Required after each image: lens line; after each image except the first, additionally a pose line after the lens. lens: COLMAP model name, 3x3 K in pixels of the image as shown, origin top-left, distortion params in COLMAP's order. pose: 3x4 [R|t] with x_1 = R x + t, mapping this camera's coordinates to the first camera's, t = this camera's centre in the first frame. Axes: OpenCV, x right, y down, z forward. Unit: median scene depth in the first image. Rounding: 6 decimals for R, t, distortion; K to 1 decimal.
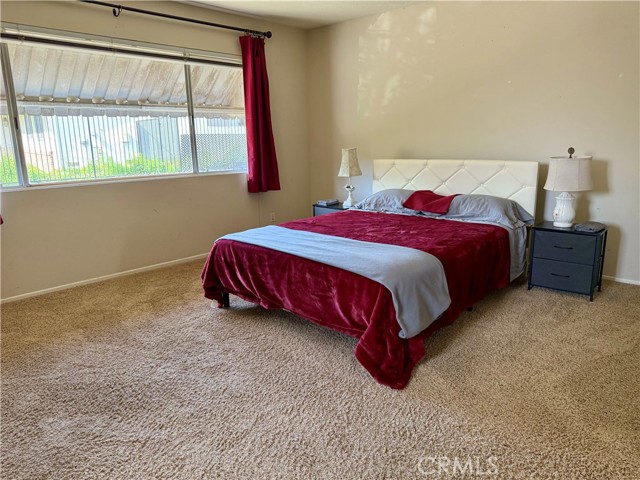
lens RADIAL K [[448.8, 0, 320.6], [0, 448.8, 240.2], [0, 0, 1]] dist [0.075347, -0.096650]
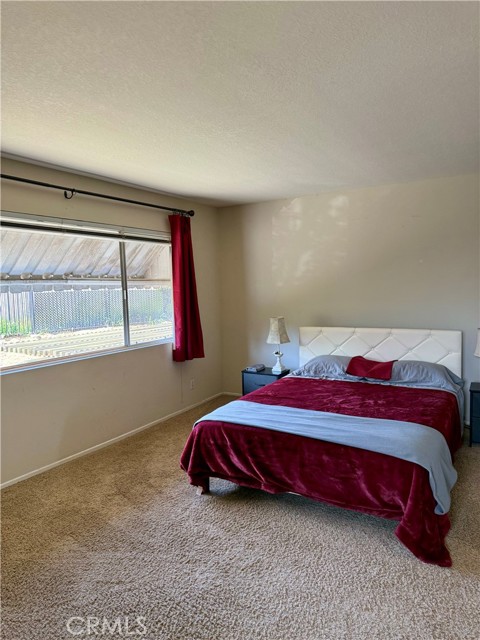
lens RADIAL K [[448.8, 0, 234.4], [0, 448.8, 317.9], [0, 0, 1]] dist [0.075347, -0.096650]
pose [[0.978816, -0.023792, 0.203353, -0.298771], [0.053991, 0.988064, -0.144275, -0.067131], [-0.197493, 0.152198, 0.968417, -0.004271]]
